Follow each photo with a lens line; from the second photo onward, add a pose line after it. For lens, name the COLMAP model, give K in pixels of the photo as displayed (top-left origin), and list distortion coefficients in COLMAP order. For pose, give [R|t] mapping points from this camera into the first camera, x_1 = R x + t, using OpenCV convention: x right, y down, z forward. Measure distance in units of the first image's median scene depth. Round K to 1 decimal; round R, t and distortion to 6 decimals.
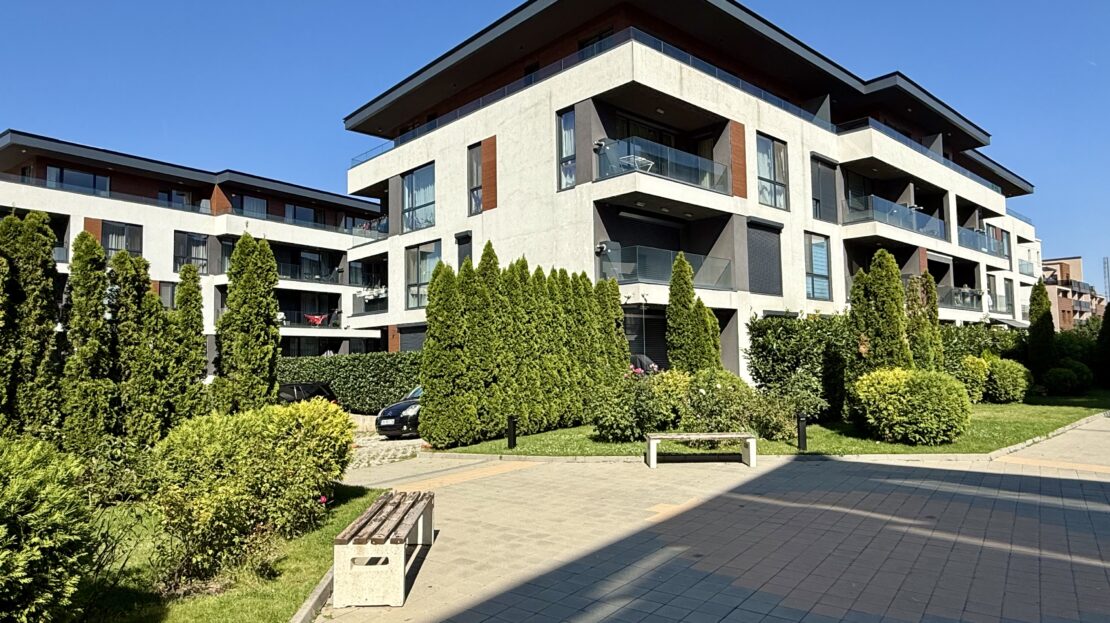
lens RADIAL K [[704.3, 0, 555.0], [0, 704.3, 311.5], [0, 0, 1]] dist [0.003185, -0.000200]
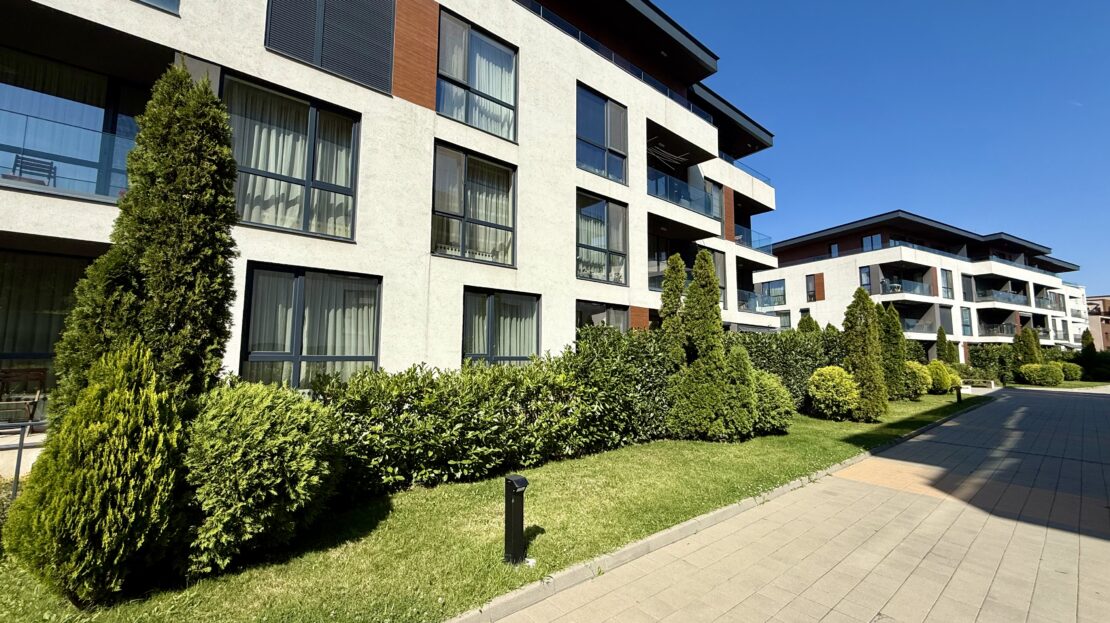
lens RADIAL K [[438.9, 0, 551.1], [0, 438.9, 311.4], [0, 0, 1]] dist [-0.000600, -0.000331]
pose [[0.960935, 0.001451, -0.276772, -0.551425], [-0.009468, 0.999573, -0.027630, -0.042949], [0.276614, 0.029171, 0.960538, -0.791951]]
